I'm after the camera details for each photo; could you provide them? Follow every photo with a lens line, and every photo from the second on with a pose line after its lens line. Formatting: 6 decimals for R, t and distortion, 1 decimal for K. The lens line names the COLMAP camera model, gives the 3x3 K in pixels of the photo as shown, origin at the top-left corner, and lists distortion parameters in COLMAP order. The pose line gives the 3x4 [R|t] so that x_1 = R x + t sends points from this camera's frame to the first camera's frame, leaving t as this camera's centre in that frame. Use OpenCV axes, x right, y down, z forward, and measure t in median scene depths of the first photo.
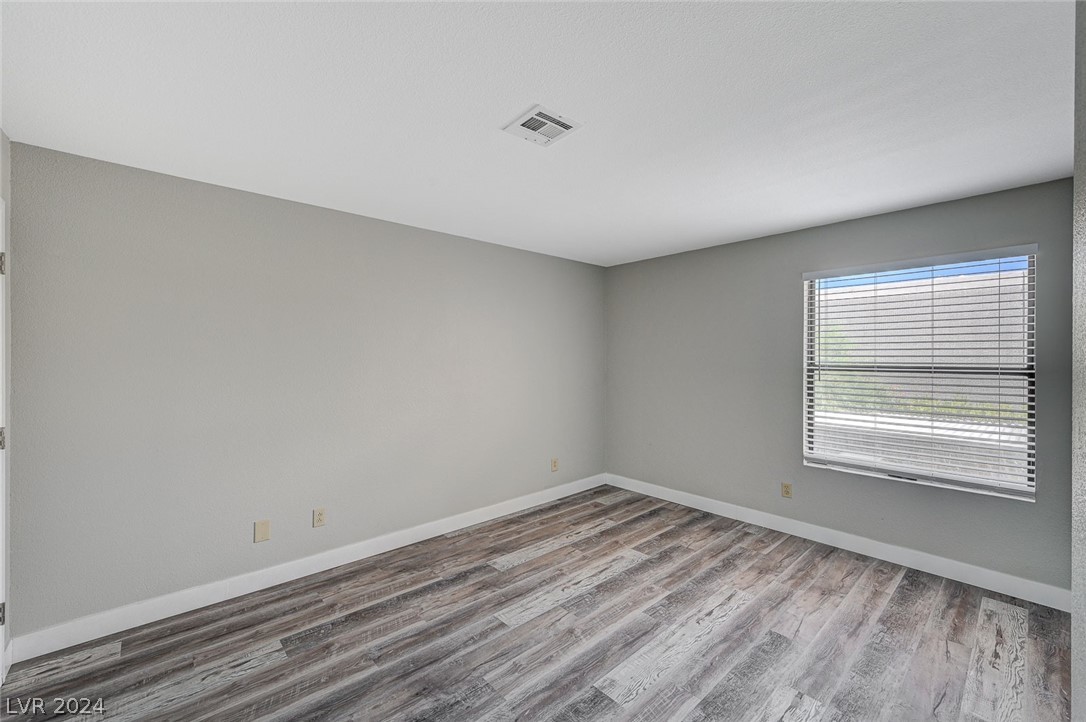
lens RADIAL K [[437.8, 0, 547.2], [0, 437.8, 357.6], [0, 0, 1]] dist [-0.001399, 0.000481]
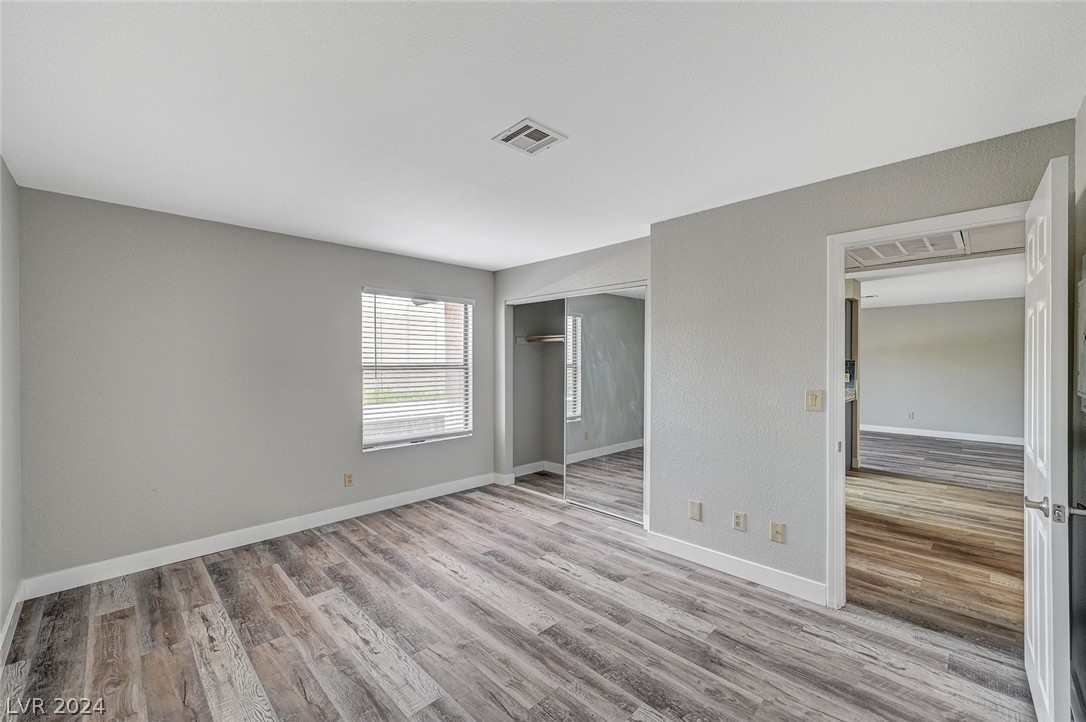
lens RADIAL K [[439.8, 0, 546.6], [0, 439.8, 336.0], [0, 0, 1]] dist [0.001066, 0.000516]
pose [[-0.047858, 0.053906, 0.997399, -0.822052], [0.000733, 0.998544, -0.053933, 0.001827], [-0.998854, -0.001850, -0.047828, 0.748939]]
